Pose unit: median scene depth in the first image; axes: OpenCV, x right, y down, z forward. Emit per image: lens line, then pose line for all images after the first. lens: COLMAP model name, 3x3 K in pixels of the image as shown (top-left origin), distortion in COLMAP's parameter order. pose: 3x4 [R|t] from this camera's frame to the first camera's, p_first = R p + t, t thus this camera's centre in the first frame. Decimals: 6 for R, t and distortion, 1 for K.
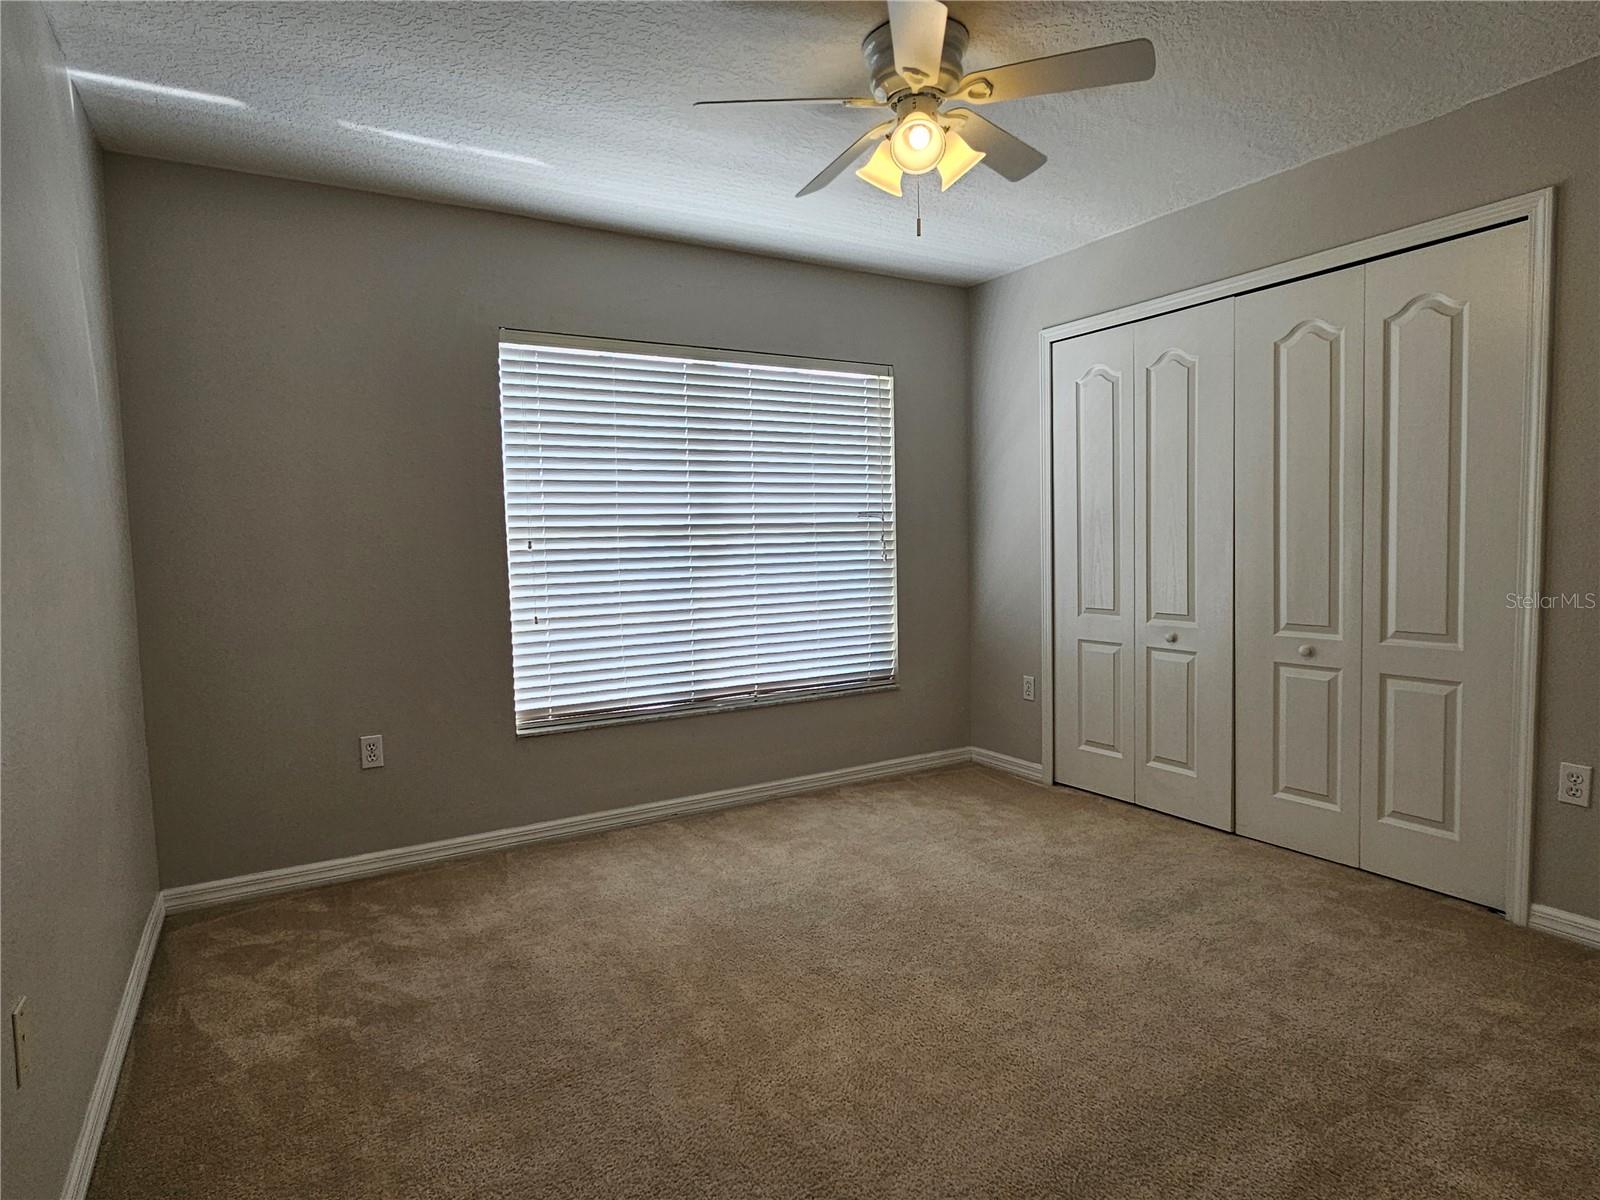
lens RADIAL K [[899.9, 0, 798.9], [0, 899.9, 602.4], [0, 0, 1]] dist [-0.004010, 0.004304]
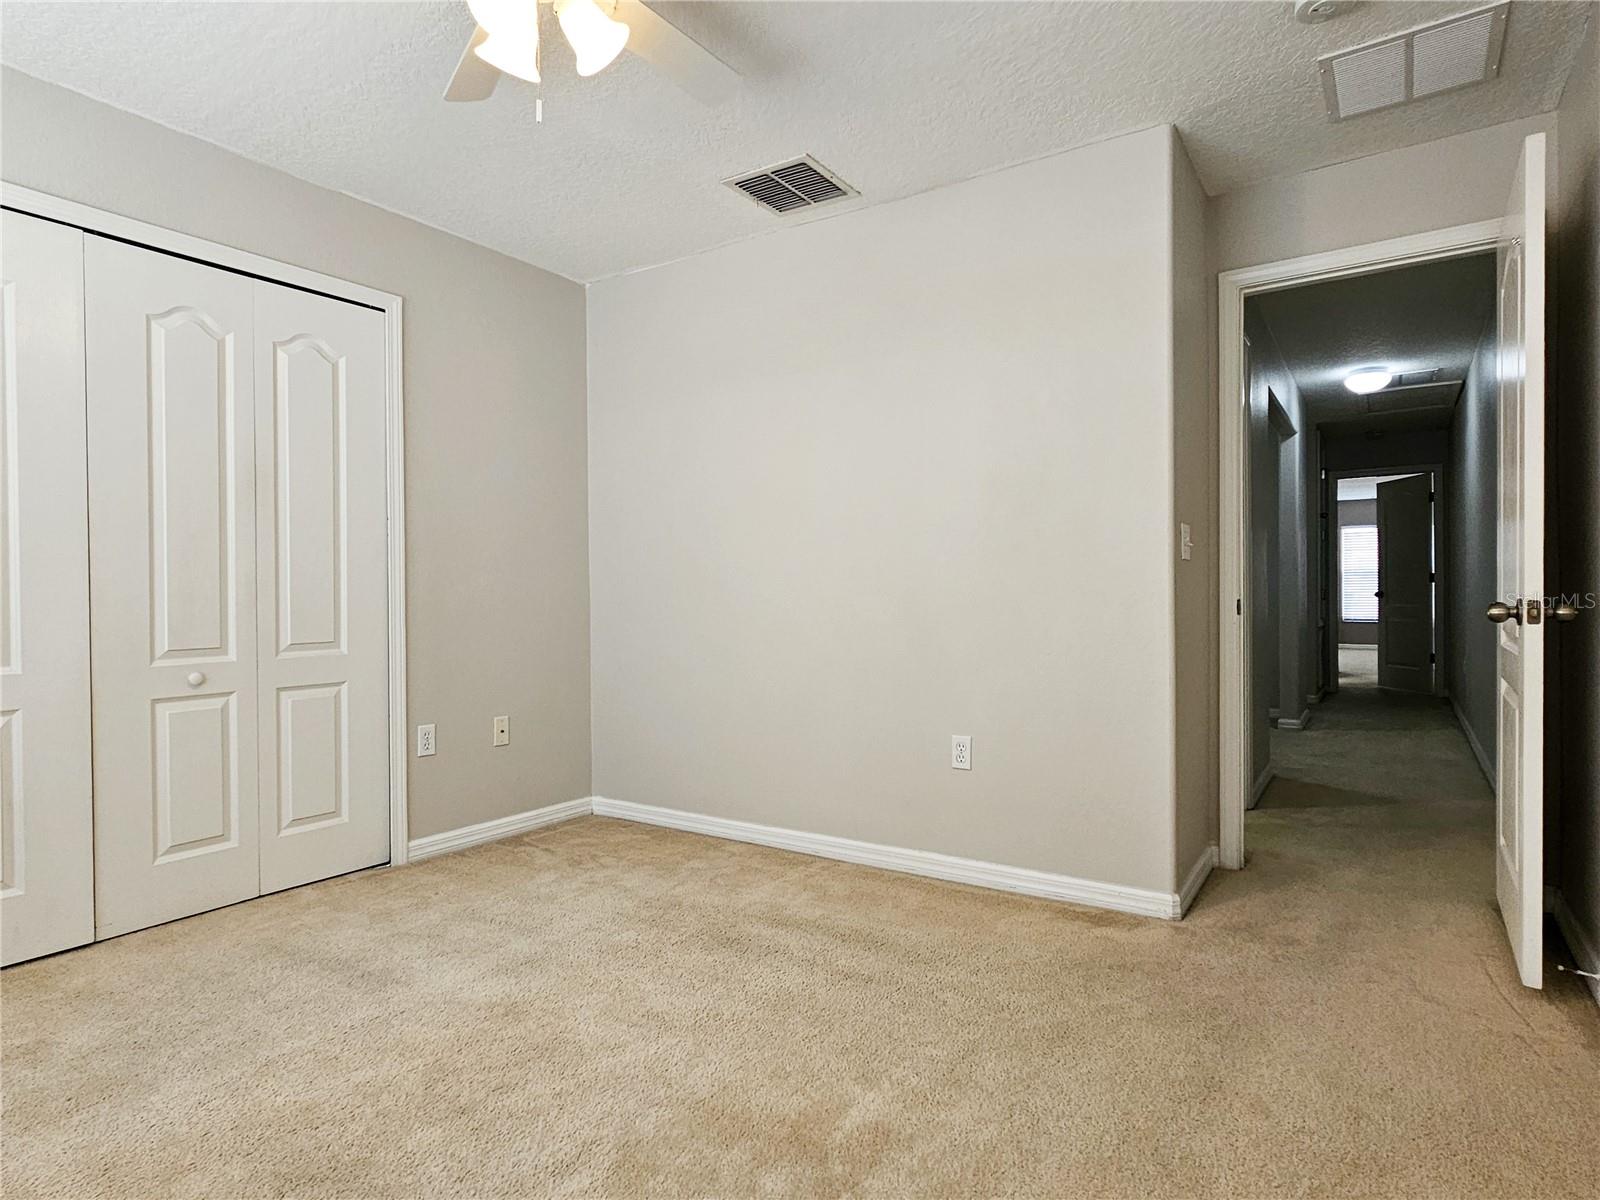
lens RADIAL K [[899.9, 0, 798.9], [0, 899.9, 602.4], [0, 0, 1]] dist [-0.004010, 0.004304]
pose [[-0.439802, 0.014708, 0.897974, -0.514991], [0.081501, 0.996394, 0.023597, 0.007166], [-0.894389, 0.083564, -0.439414, 0.909228]]
